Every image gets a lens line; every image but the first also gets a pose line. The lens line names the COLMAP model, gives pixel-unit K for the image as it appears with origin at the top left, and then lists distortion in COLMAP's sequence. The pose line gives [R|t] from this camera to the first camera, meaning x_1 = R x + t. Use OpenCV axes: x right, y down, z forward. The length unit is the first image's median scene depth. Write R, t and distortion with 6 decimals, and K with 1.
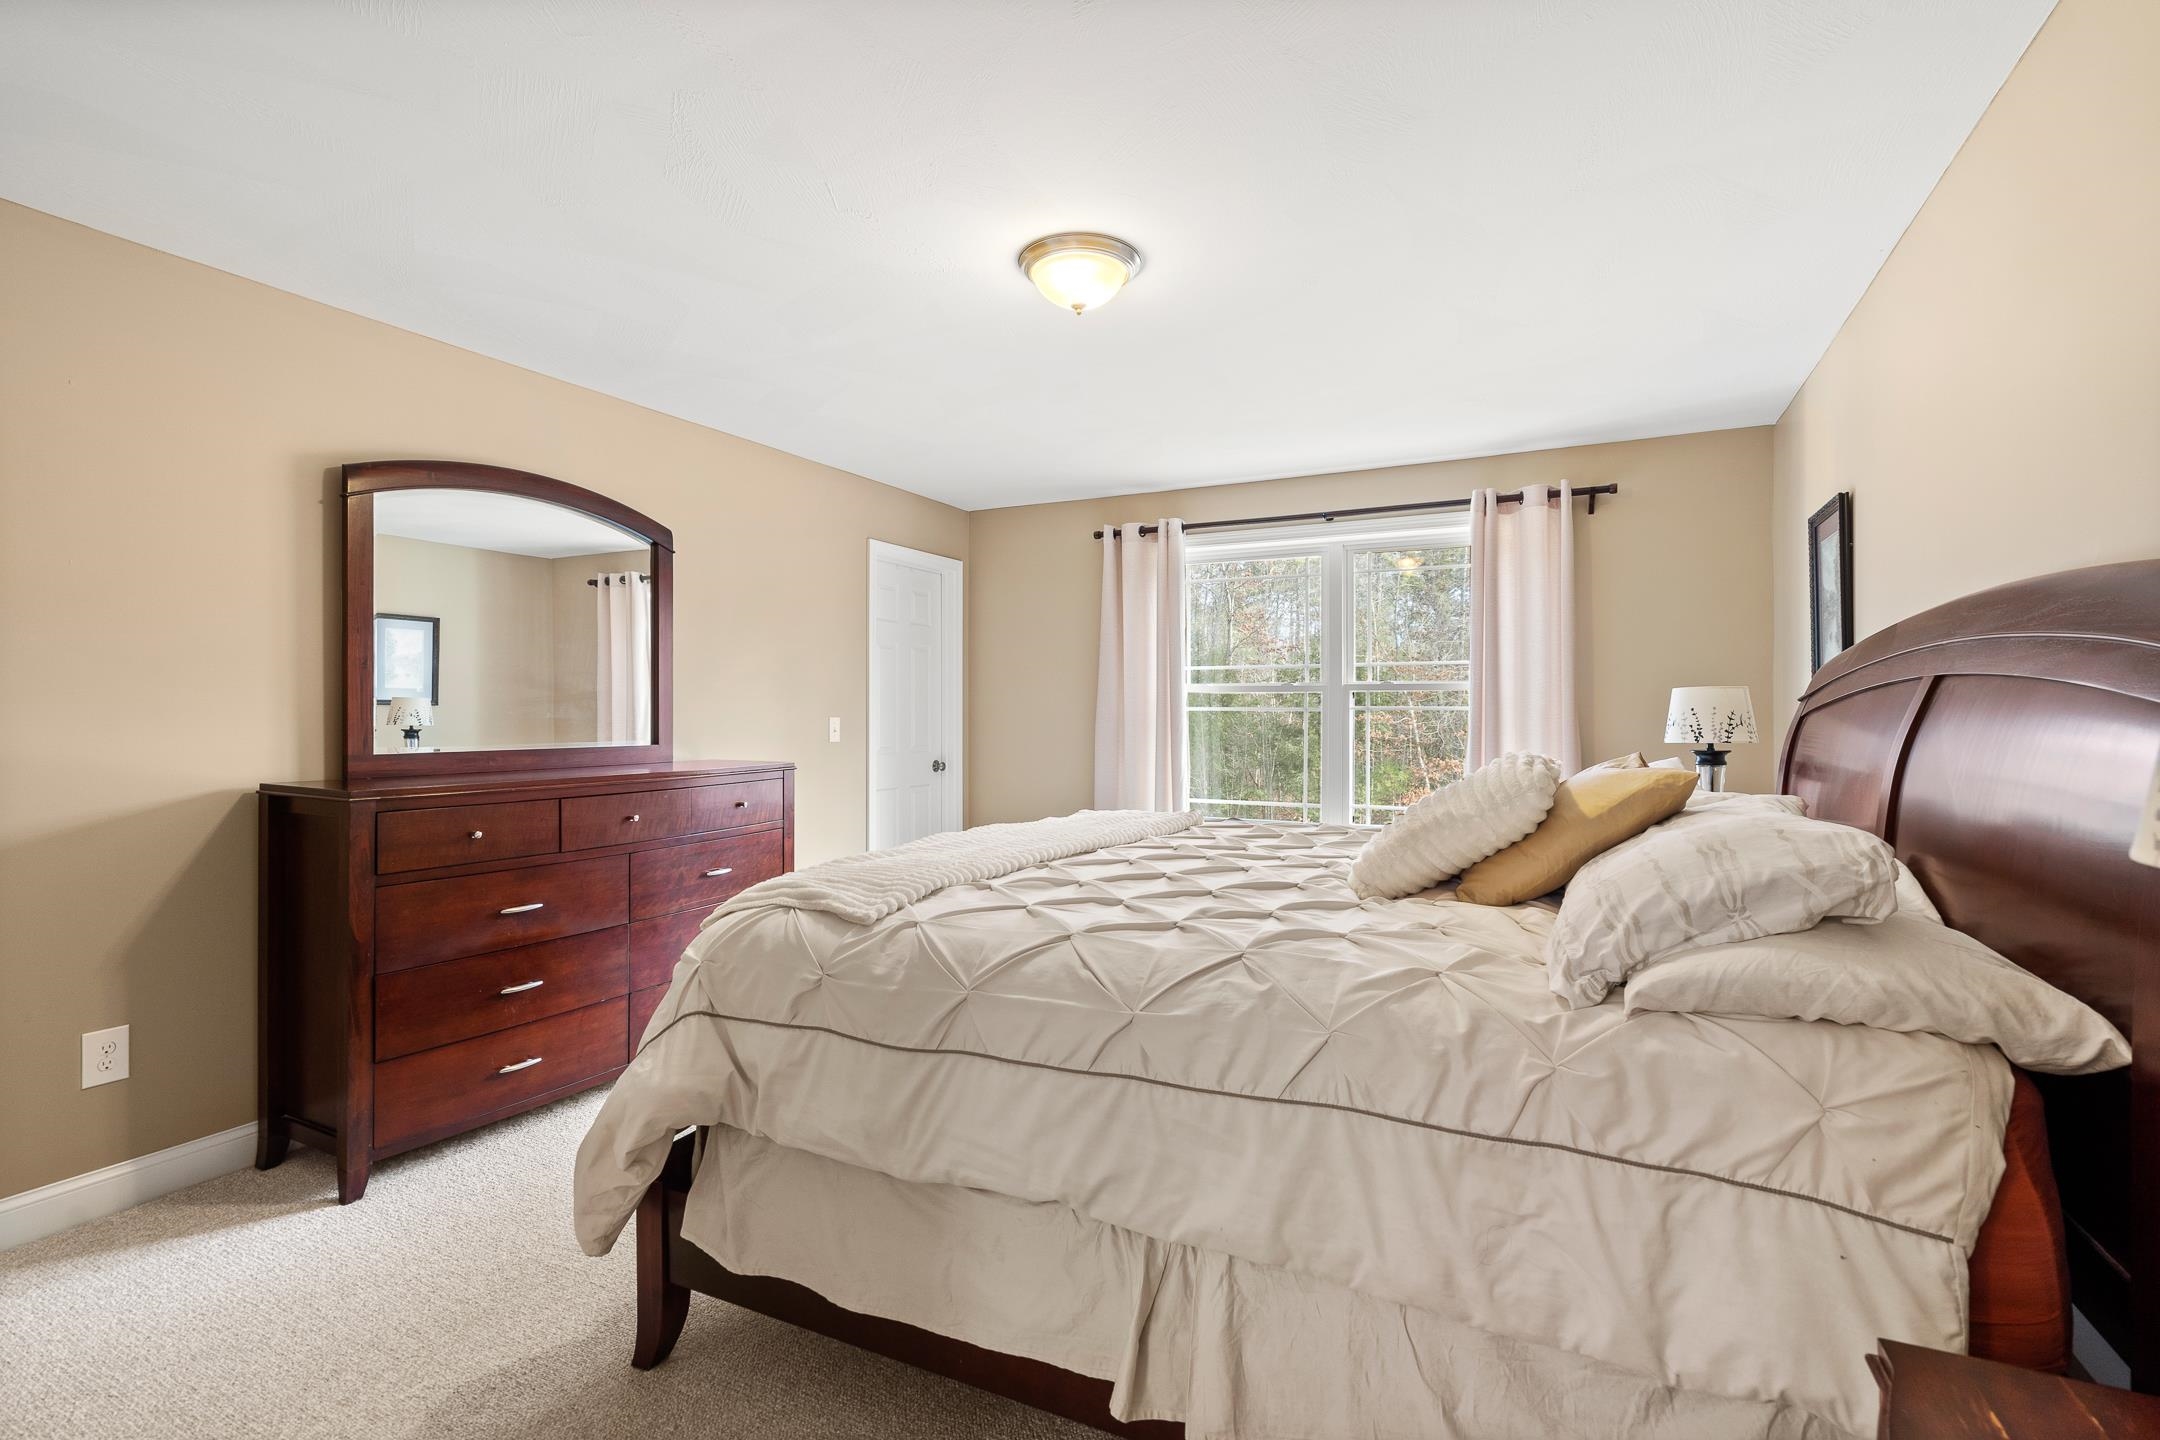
lens RADIAL K [[986.0, 0, 1076.5], [0, 986.0, 713.3], [0, 0, 1]] dist [-0.002390, -0.000546]
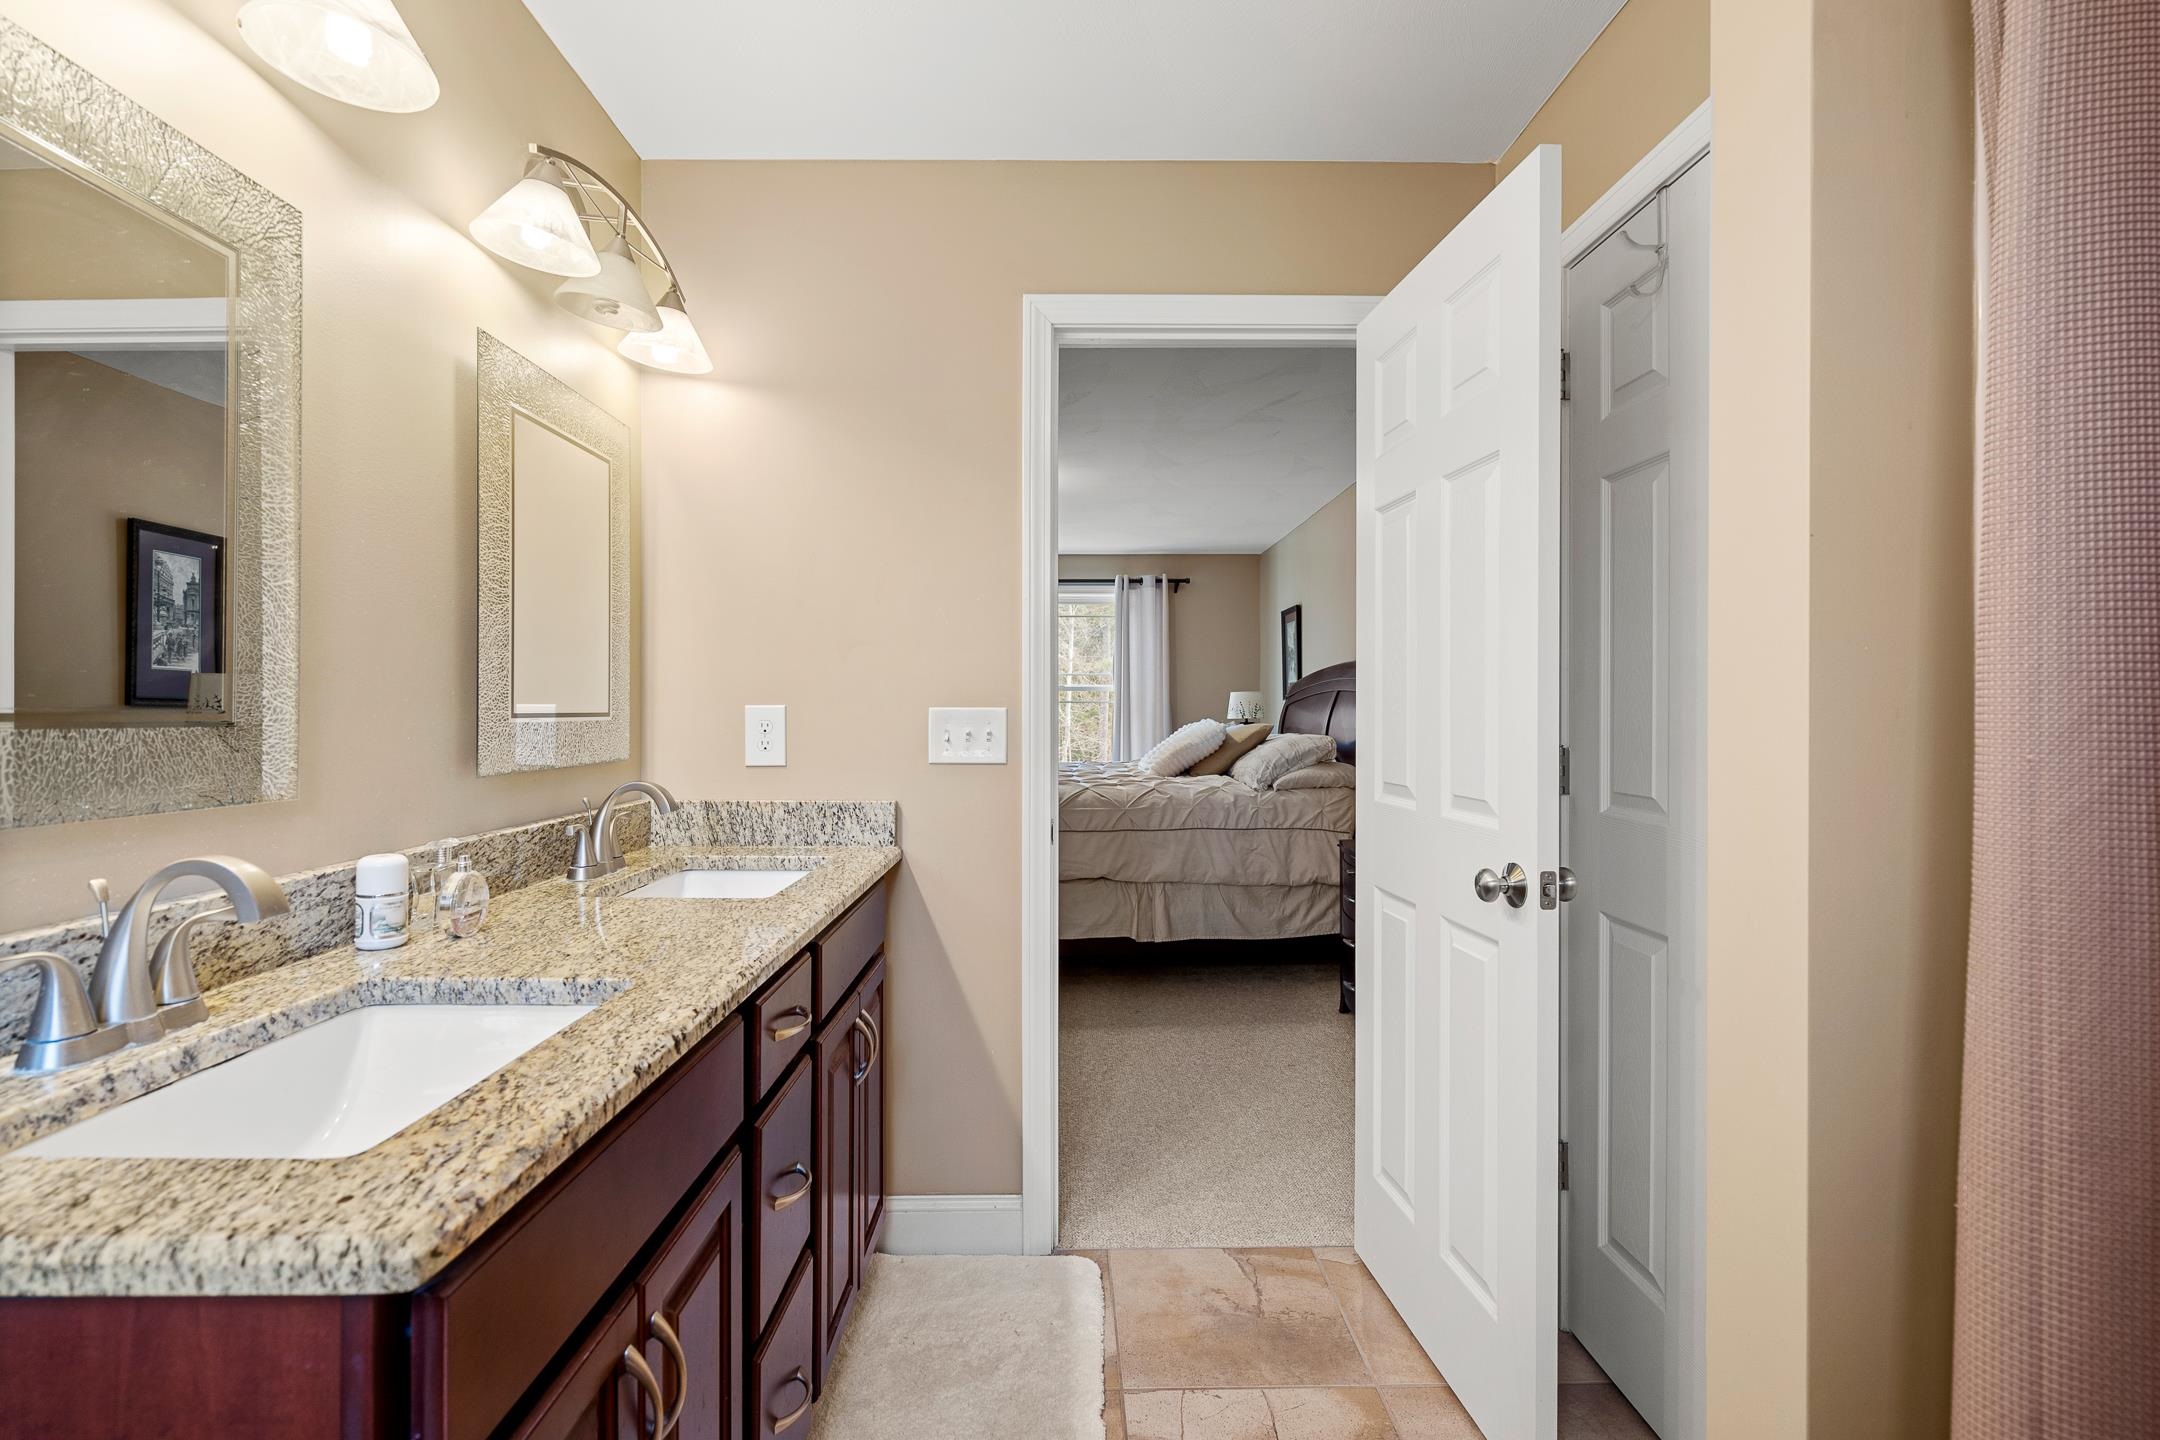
lens RADIAL K [[986.0, 0, 1076.5], [0, 986.0, 713.3], [0, 0, 1]] dist [-0.002390, -0.000546]
pose [[0.880764, -0.001269, 0.473554, -1.432725], [-0.000726, 0.999992, 0.004030, 0.021569], [-0.473556, -0.003893, 0.880755, -1.445361]]
